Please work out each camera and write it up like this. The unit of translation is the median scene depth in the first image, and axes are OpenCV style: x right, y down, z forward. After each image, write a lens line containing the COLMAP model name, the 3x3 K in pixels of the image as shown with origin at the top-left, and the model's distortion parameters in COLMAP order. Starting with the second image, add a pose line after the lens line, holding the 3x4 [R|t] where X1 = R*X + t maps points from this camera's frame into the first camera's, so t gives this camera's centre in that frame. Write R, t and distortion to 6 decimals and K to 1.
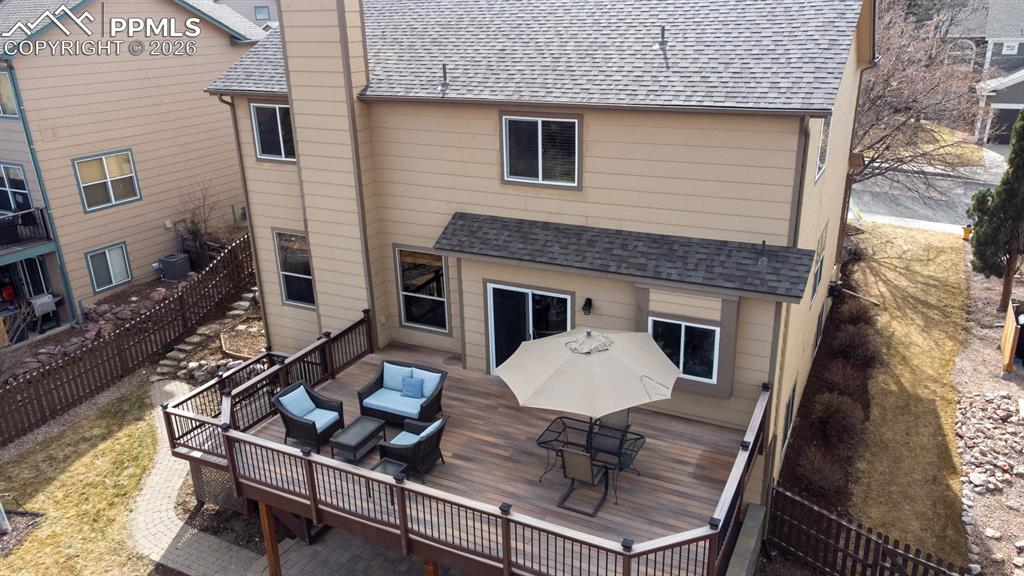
lens RADIAL K [[757.1, 0, 512.0], [0, 757.1, 288.0], [0, 0, 1]] dist [0.000162, 0.001201]
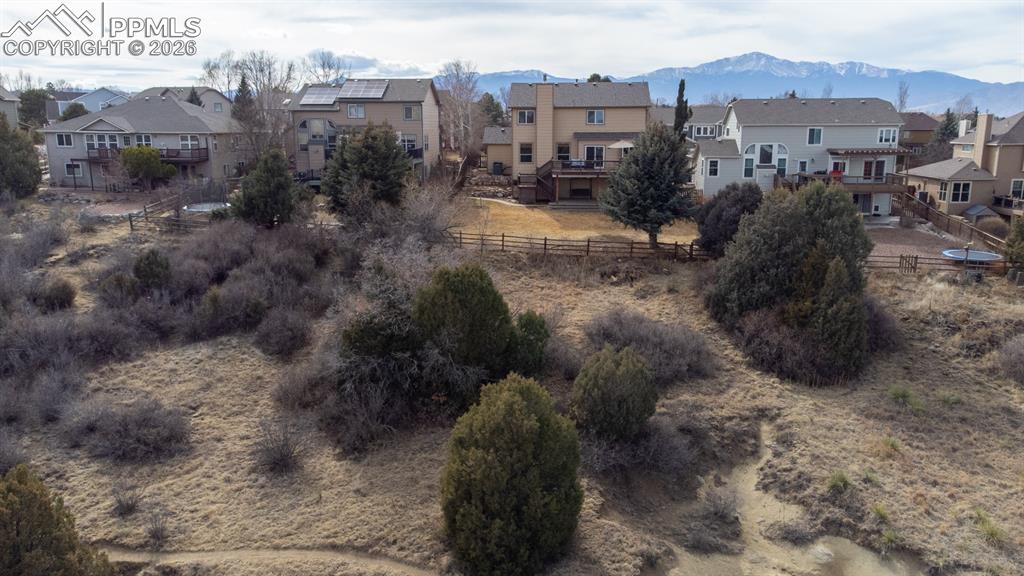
lens RADIAL K [[757.1, 0, 512.0], [0, 757.1, 288.0], [0, 0, 1]] dist [0.000162, 0.001201]
pose [[0.930089, -0.062647, 0.361952, -2.184310], [0.114888, 0.985527, -0.124646, 1.382624], [-0.348905, 0.157515, 0.923826, -3.005798]]
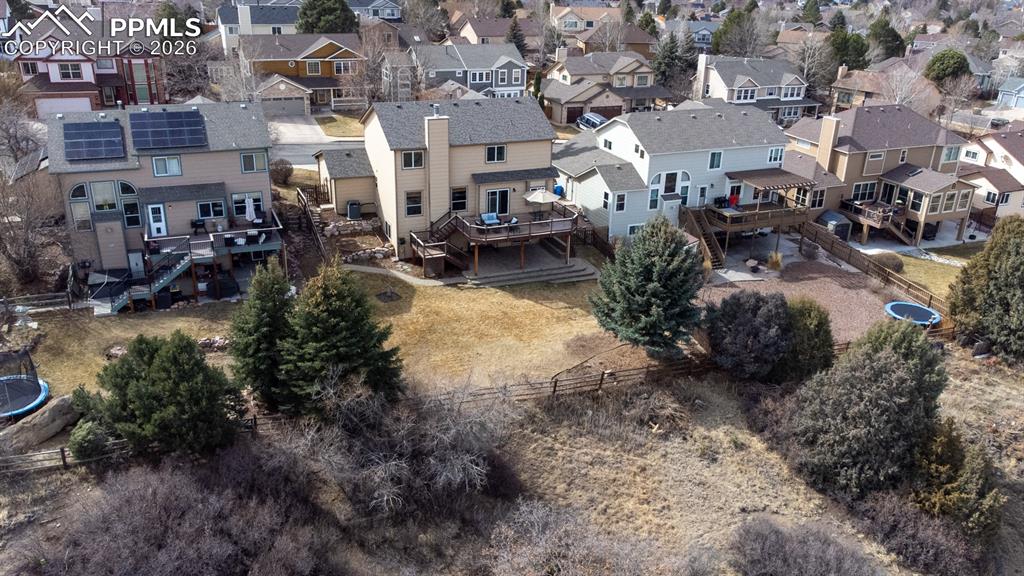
lens RADIAL K [[807.2, 0, 512.0], [0, 807.2, 288.0], [0, 0, 1]] dist [0.043665, -0.002051]
pose [[0.648220, -0.252037, 0.718532, -2.942309], [0.223188, 0.965076, 0.137168, -0.062450], [-0.728010, 0.071453, 0.681833, -1.781321]]
